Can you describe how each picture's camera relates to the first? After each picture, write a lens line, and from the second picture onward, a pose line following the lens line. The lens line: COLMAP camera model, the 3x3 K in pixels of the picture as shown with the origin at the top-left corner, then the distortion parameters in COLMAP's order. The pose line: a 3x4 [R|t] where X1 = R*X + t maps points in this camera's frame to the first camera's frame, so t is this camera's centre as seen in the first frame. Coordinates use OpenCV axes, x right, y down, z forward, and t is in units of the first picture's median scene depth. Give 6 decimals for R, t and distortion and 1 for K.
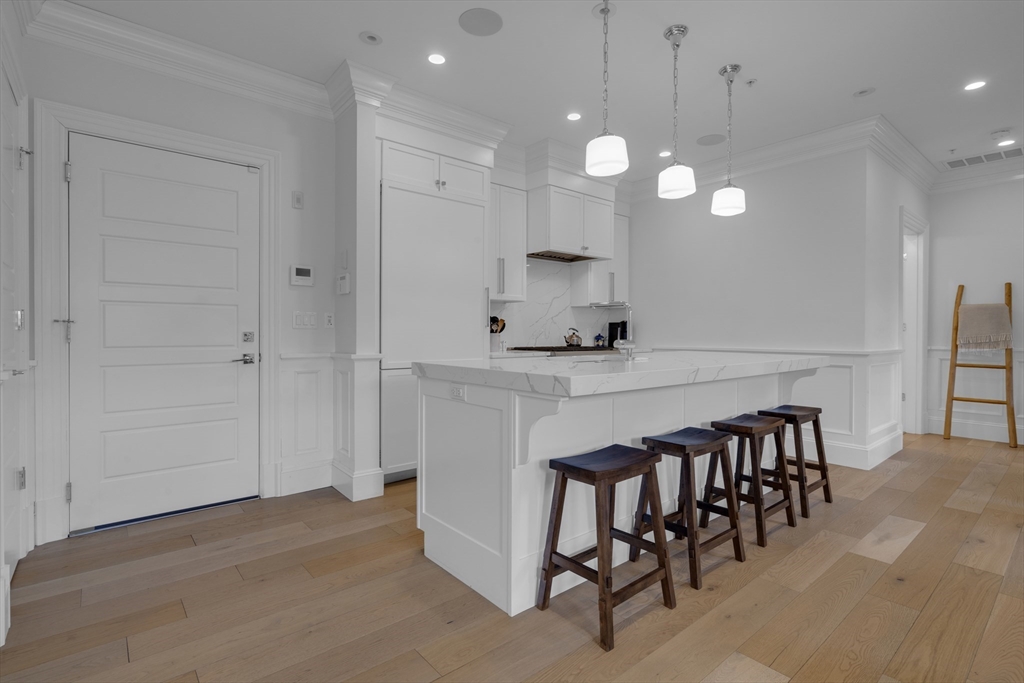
lens RADIAL K [[484.1, 0, 511.8], [0, 484.1, 336.3], [0, 0, 1]] dist [-0.000128, 0.000340]
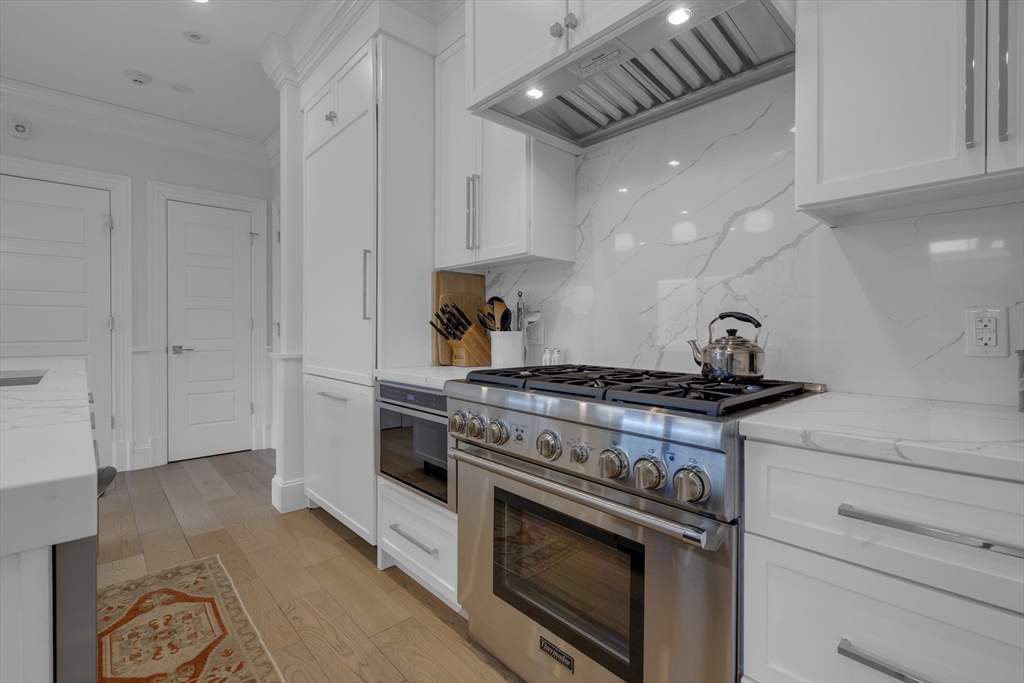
lens RADIAL K [[462.1, 0, 510.7], [0, 462.1, 339.5], [0, 0, 1]] dist [-0.004723, 0.001008]
pose [[0.045465, 0.012036, -0.998893, 0.611427], [-0.010807, 0.999875, 0.011556, -0.006164], [0.998907, 0.010269, 0.045590, 1.410352]]
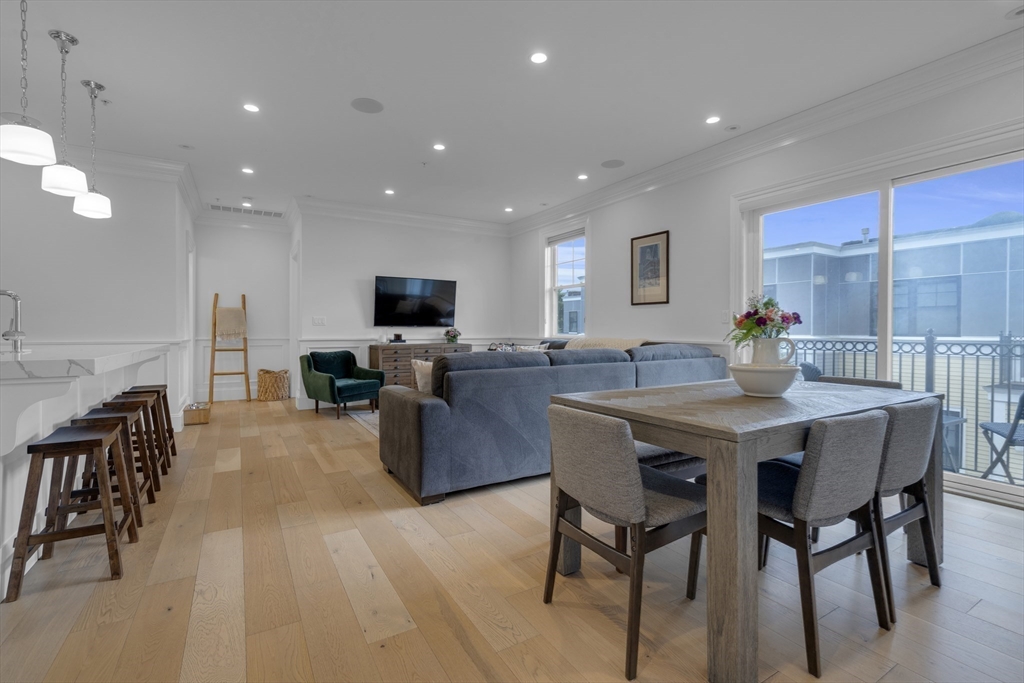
lens RADIAL K [[466.6, 0, 503.0], [0, 466.6, 334.7], [0, 0, 1]] dist [-0.002517, 0.000503]
pose [[0.175298, -0.011168, 0.984452, -0.404430], [0.006585, 0.999927, 0.010171, 0.009832], [-0.984493, 0.004700, 0.175358, -0.090471]]
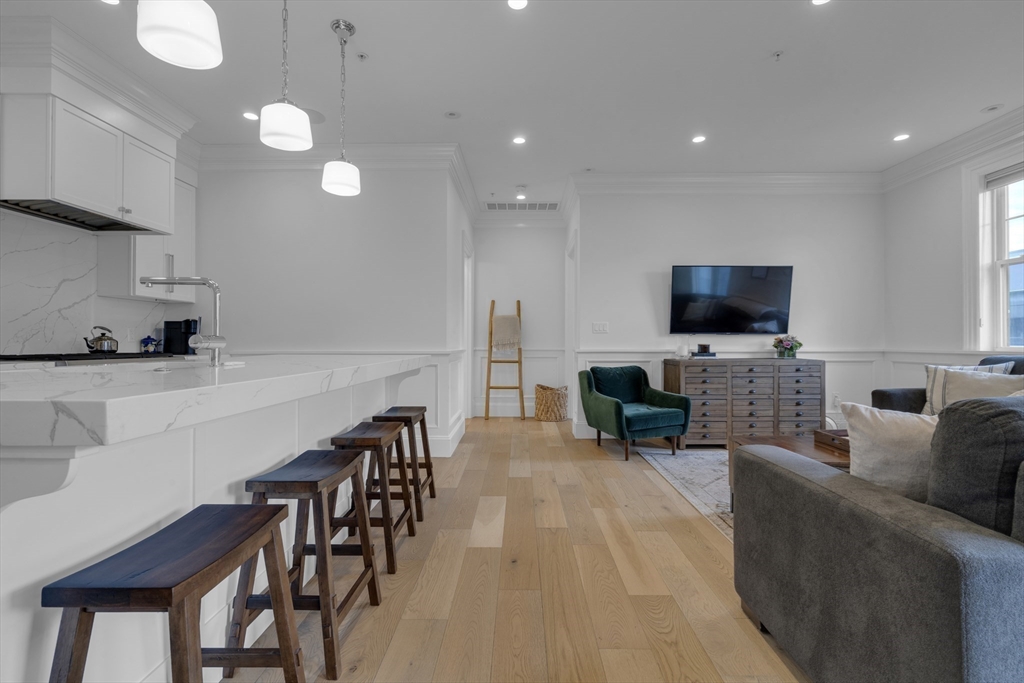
lens RADIAL K [[462.1, 0, 510.7], [0, 462.1, 339.5], [0, 0, 1]] dist [-0.004723, 0.001008]
pose [[0.656062, 0.001874, 0.754705, 0.023059], [0.006629, 0.999944, -0.008246, 0.016910], [-0.754678, 0.010413, 0.656013, 0.221019]]
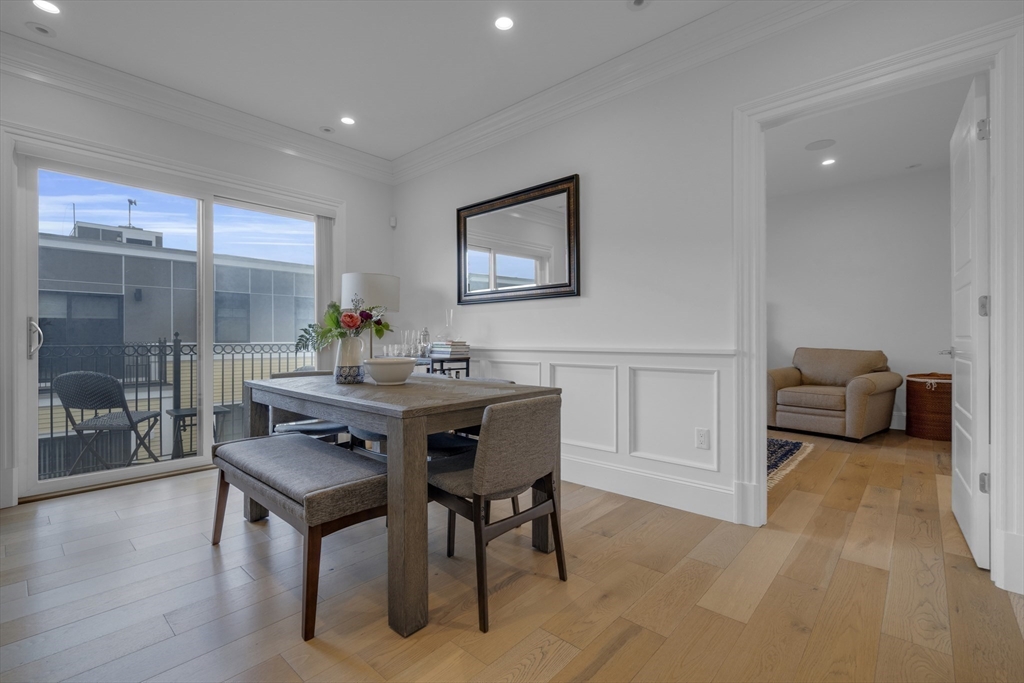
lens RADIAL K [[462.1, 0, 510.7], [0, 462.1, 339.5], [0, 0, 1]] dist [-0.004723, 0.001008]
pose [[-0.989072, -0.000965, -0.147431, 0.188544], [-0.002291, 0.999958, 0.008823, 0.021281], [0.147417, 0.009064, -0.989033, 0.438187]]
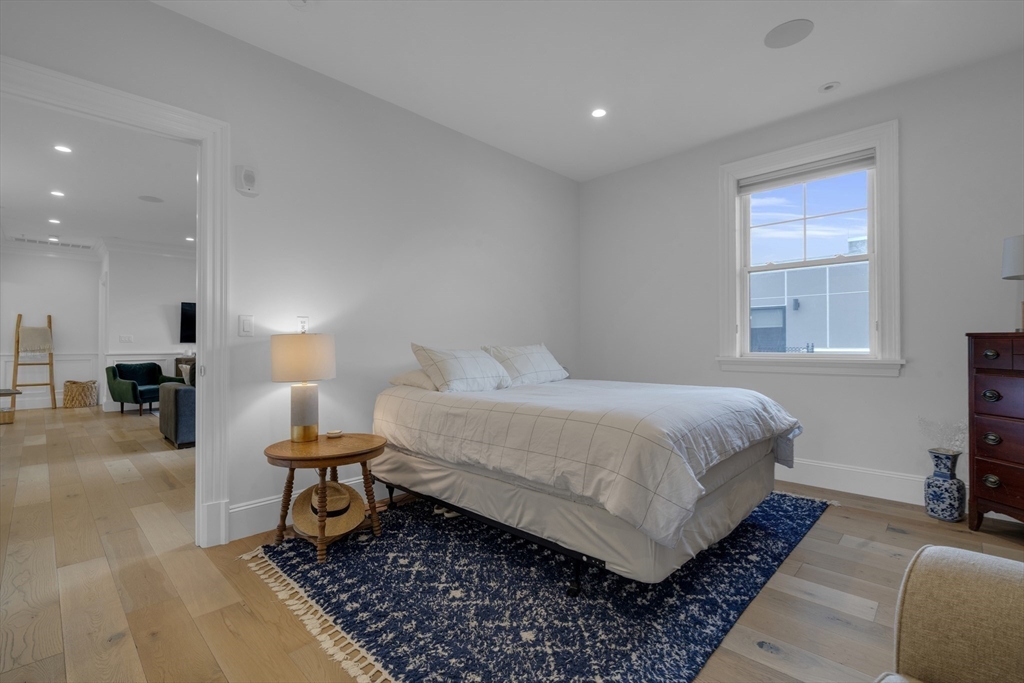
lens RADIAL K [[462.1, 0, 510.7], [0, 462.1, 339.5], [0, 0, 1]] dist [-0.004723, 0.001008]
pose [[-0.104010, 0.006696, 0.994554, -1.133464], [0.011837, 0.999915, -0.005495, 0.007899], [-0.994506, 0.011201, -0.104080, -0.678411]]
